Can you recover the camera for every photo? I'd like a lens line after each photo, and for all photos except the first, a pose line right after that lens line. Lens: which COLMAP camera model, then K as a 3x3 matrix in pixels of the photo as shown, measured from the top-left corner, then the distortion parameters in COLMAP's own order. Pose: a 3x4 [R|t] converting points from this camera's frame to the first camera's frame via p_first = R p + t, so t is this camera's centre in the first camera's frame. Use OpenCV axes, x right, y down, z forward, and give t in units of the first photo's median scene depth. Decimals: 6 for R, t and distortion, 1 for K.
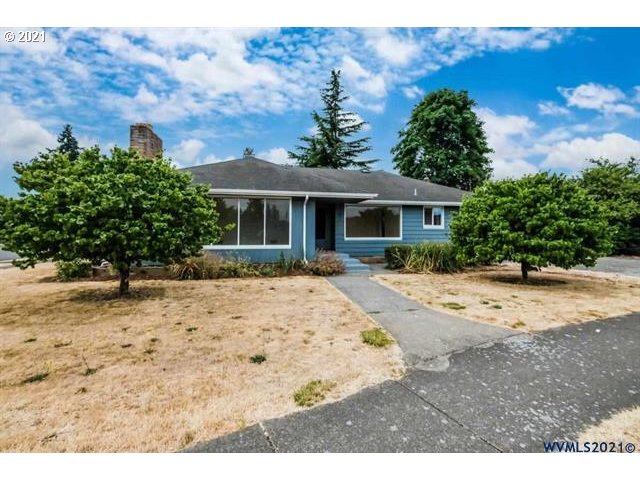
lens RADIAL K [[279.2, 0, 324.4], [0, 279.2, 234.0], [0, 0, 1]] dist [-0.009238, -0.000827]
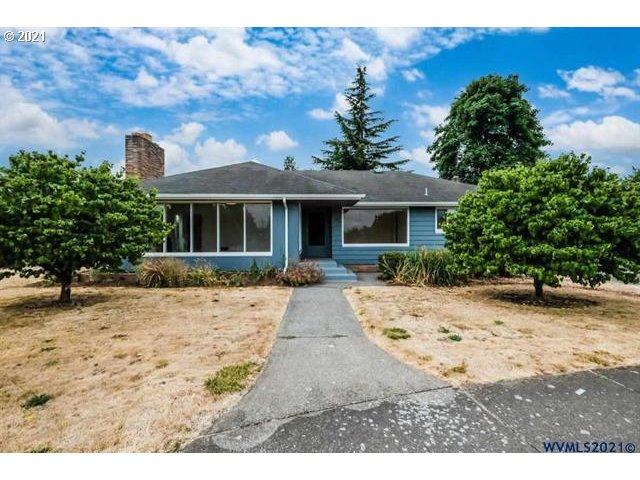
lens RADIAL K [[279.2, 0, 316.9], [0, 279.2, 245.8], [0, 0, 1]] dist [-0.009238, -0.000827]
pose [[0.984797, -0.001484, -0.173700, 0.179090], [0.004782, 0.999816, 0.018568, 0.001501], [0.173641, -0.019116, 0.984623, 0.099669]]
